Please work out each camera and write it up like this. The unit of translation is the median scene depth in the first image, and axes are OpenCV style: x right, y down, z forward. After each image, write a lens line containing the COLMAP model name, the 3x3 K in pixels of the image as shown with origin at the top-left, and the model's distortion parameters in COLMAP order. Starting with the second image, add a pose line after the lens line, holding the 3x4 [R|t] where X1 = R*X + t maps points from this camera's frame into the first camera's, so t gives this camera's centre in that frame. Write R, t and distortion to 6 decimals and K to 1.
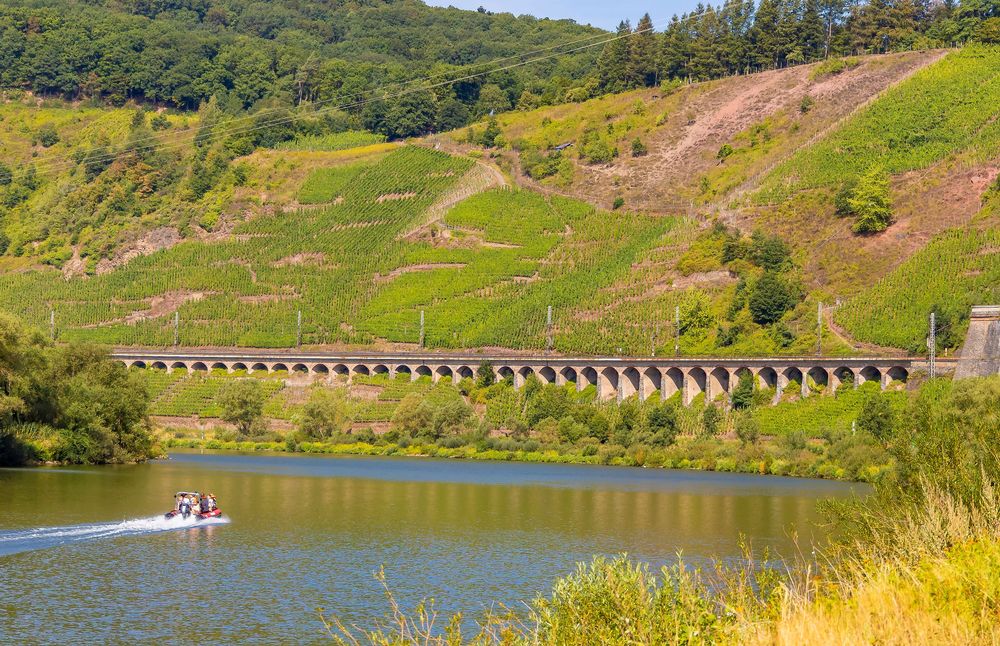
lens RADIAL K [[2598.7, 0, 500.0], [0, 2598.7, 323.0], [0, 0, 1]] dist [0.031382, -0.102176]
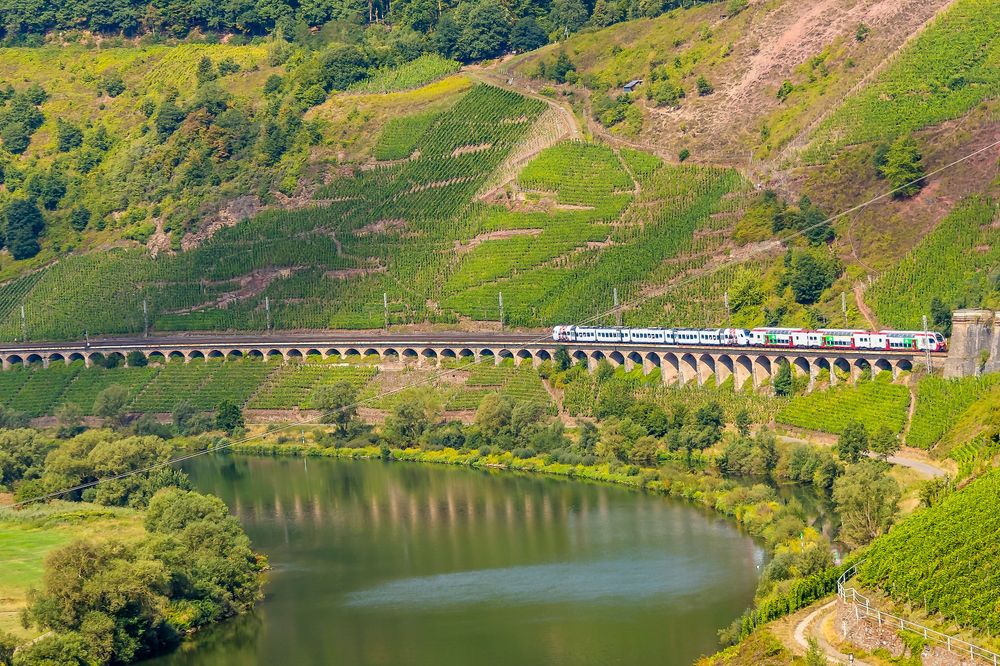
lens RADIAL K [[3343.2, 0, 500.0], [0, 3343.2, 333.0], [0, 0, 1]] dist [-0.019436, 0.100719]
pose [[0.992488, -0.104464, -0.063678, 0.048803], [0.109358, 0.990863, 0.078943, -0.085811], [0.054850, -0.085314, 0.994843, -0.300327]]
